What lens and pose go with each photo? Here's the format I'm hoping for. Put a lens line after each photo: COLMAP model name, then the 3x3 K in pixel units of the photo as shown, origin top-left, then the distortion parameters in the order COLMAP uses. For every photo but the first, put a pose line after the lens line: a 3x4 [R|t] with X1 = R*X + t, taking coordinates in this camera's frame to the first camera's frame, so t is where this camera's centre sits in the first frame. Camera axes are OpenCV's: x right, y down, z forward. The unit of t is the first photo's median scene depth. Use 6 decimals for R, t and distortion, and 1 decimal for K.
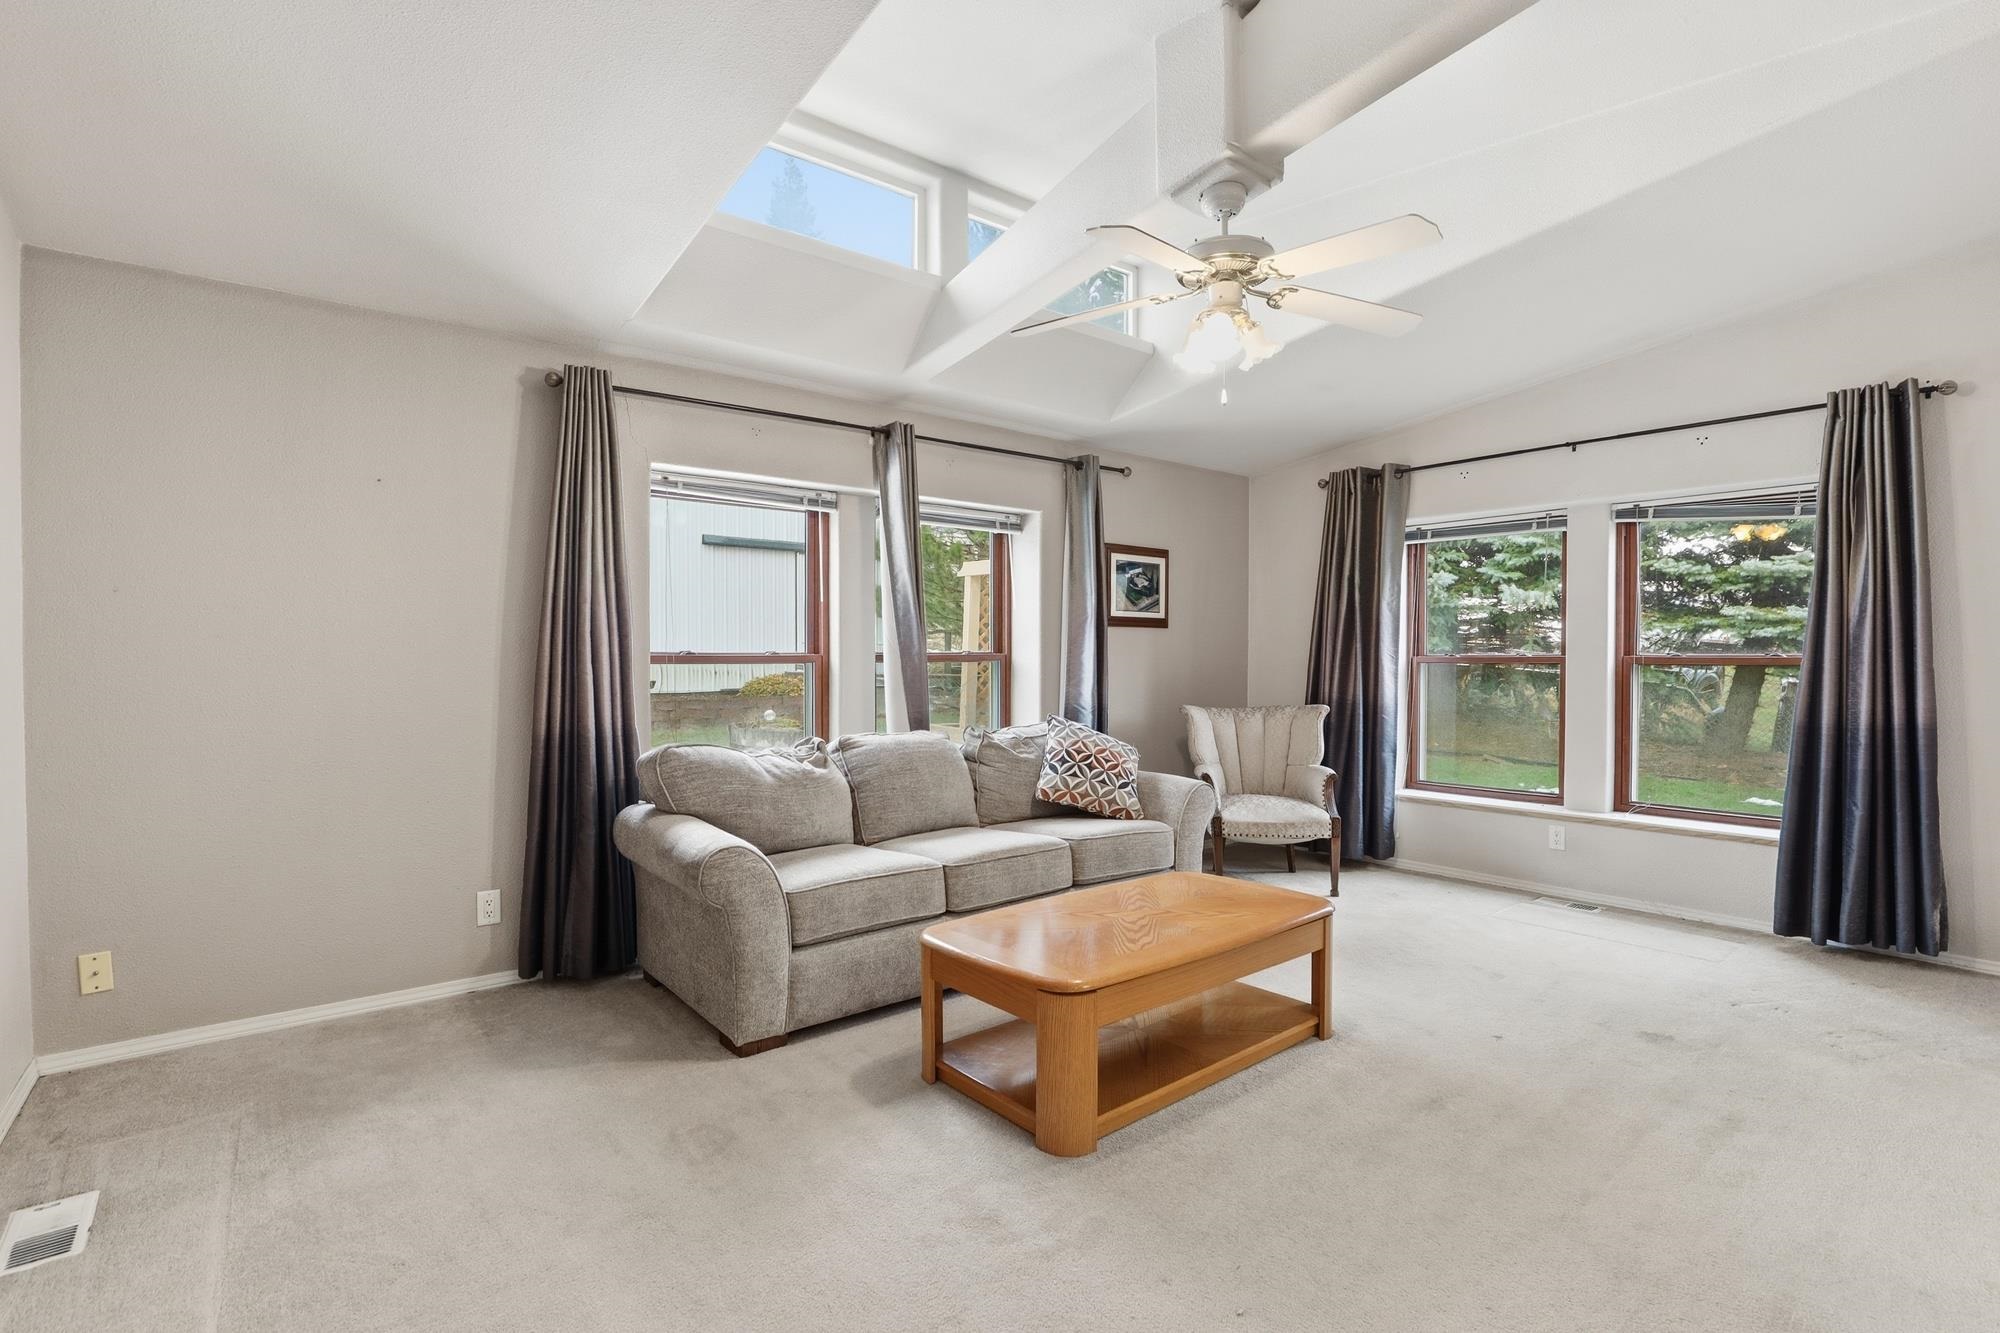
lens RADIAL K [[935.2, 0, 1008.2], [0, 935.2, 665.6], [0, 0, 1]] dist [-0.038106, 0.008125]
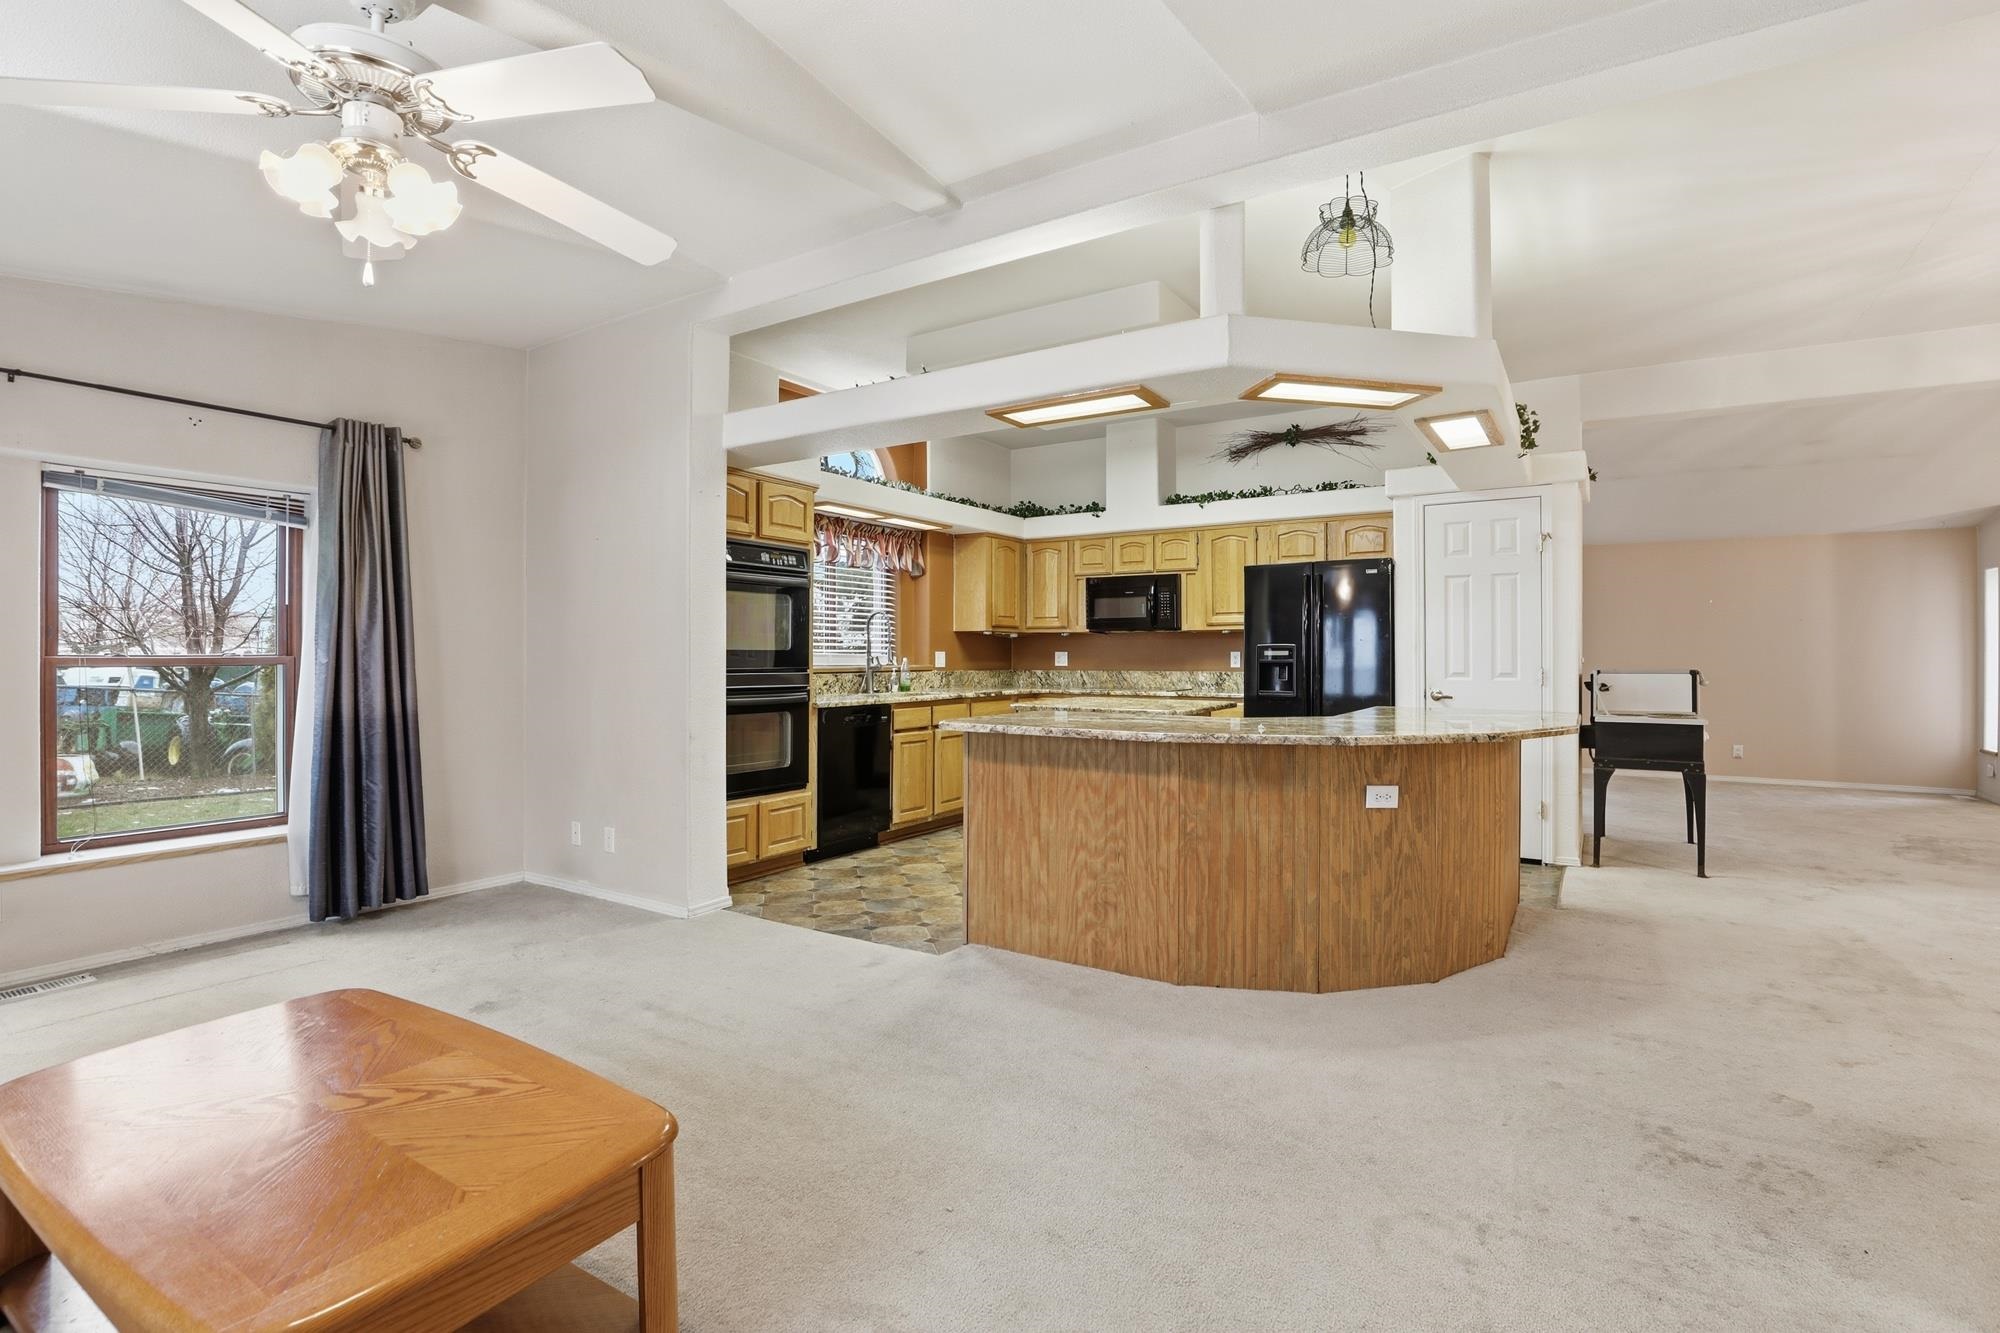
lens RADIAL K [[935.2, 0, 1008.2], [0, 935.2, 665.6], [0, 0, 1]] dist [-0.038106, 0.008125]
pose [[-0.318632, -0.011367, 0.947810, -0.337878], [0.008215, 0.999857, 0.014753, -0.007832], [-0.947843, 0.012487, -0.318493, 0.481994]]
